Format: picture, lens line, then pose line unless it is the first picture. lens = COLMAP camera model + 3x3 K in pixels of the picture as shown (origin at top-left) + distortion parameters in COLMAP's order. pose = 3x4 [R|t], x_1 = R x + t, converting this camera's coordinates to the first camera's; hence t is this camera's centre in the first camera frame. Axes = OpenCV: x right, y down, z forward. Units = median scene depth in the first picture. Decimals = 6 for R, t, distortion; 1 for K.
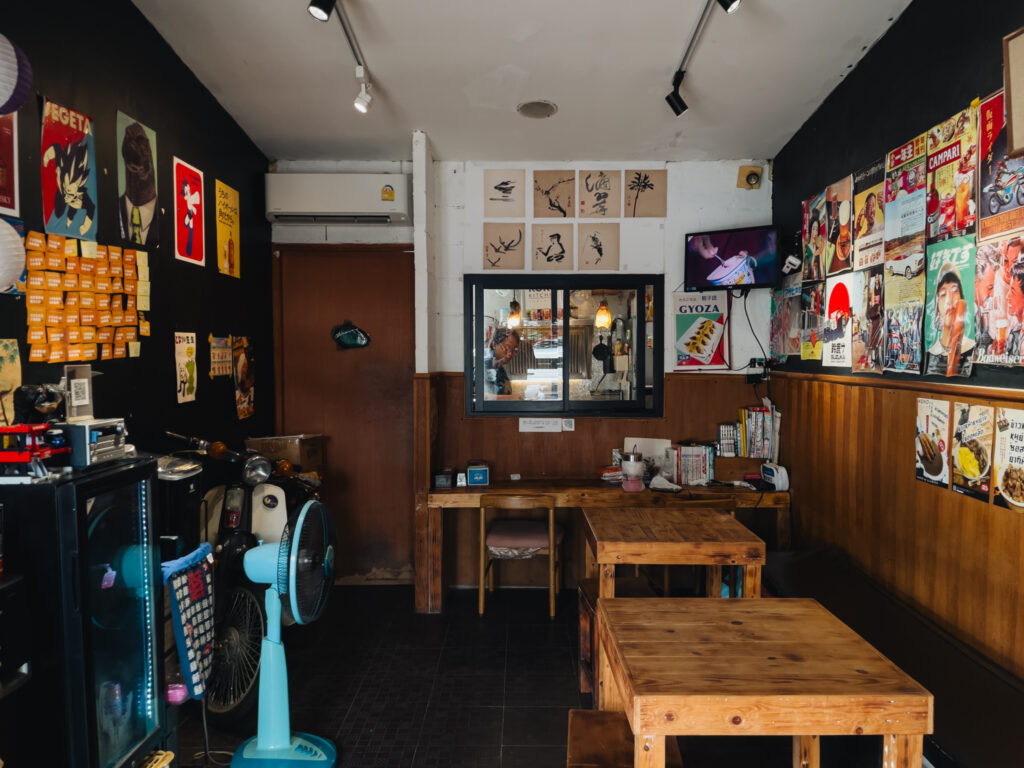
lens RADIAL K [[771.0, 0, 518.6], [0, 771.0, 386.6], [0, 0, 1]] dist [0.078558, -0.099502]
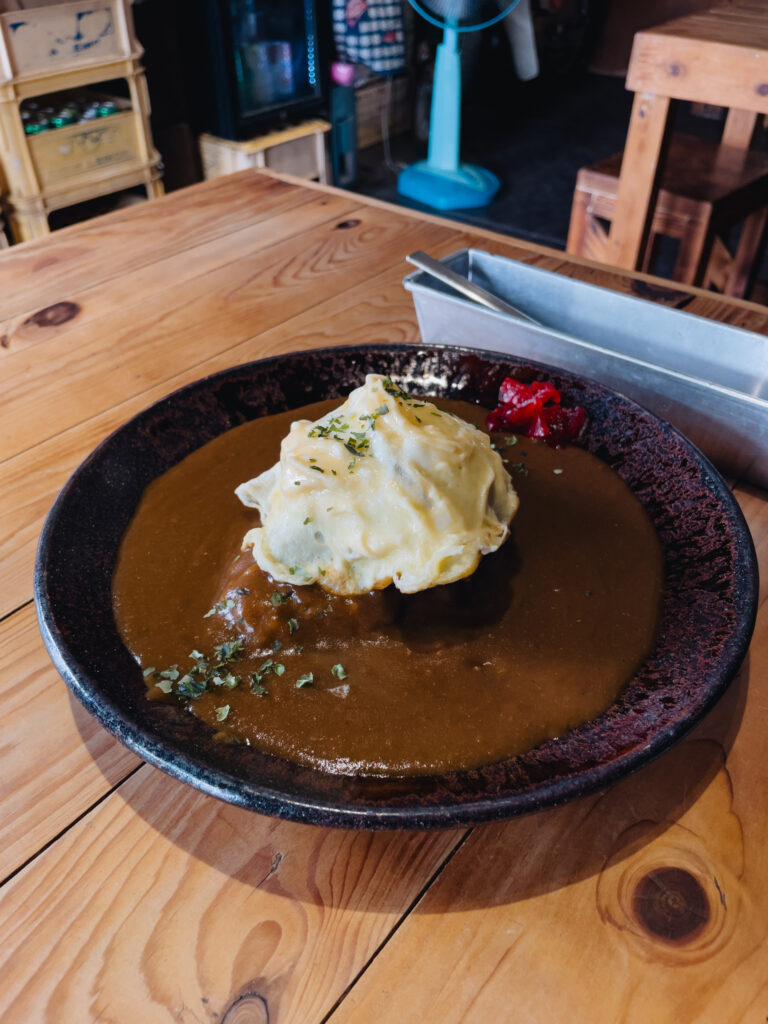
lens RADIAL K [[799.7, 0, 385.9], [0, 799.7, 494.5], [0, 0, 1]] dist [0.069618, -0.122718]
pose [[0.789340, 0.385994, -0.477442, 0.186272], [-0.027078, 0.798779, 0.601015, 0.107590], [0.613359, -0.461477, 0.640960, 0.051331]]
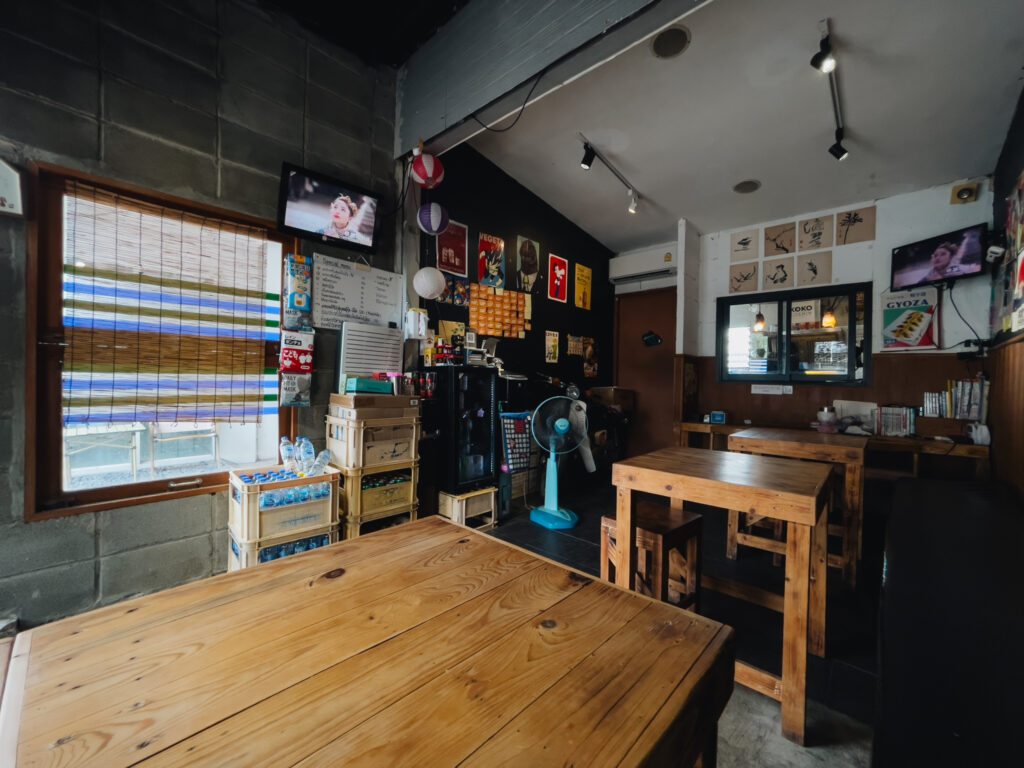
lens RADIAL K [[413.8, 0, 507.7], [0, 413.8, 386.5], [0, 0, 1]] dist [-0.000290, 0.000302]
pose [[0.736806, 0.028056, -0.675522, 0.229977], [-0.049277, 0.998710, -0.012269, 0.088402], [0.674306, 0.042327, 0.737238, 0.036627]]
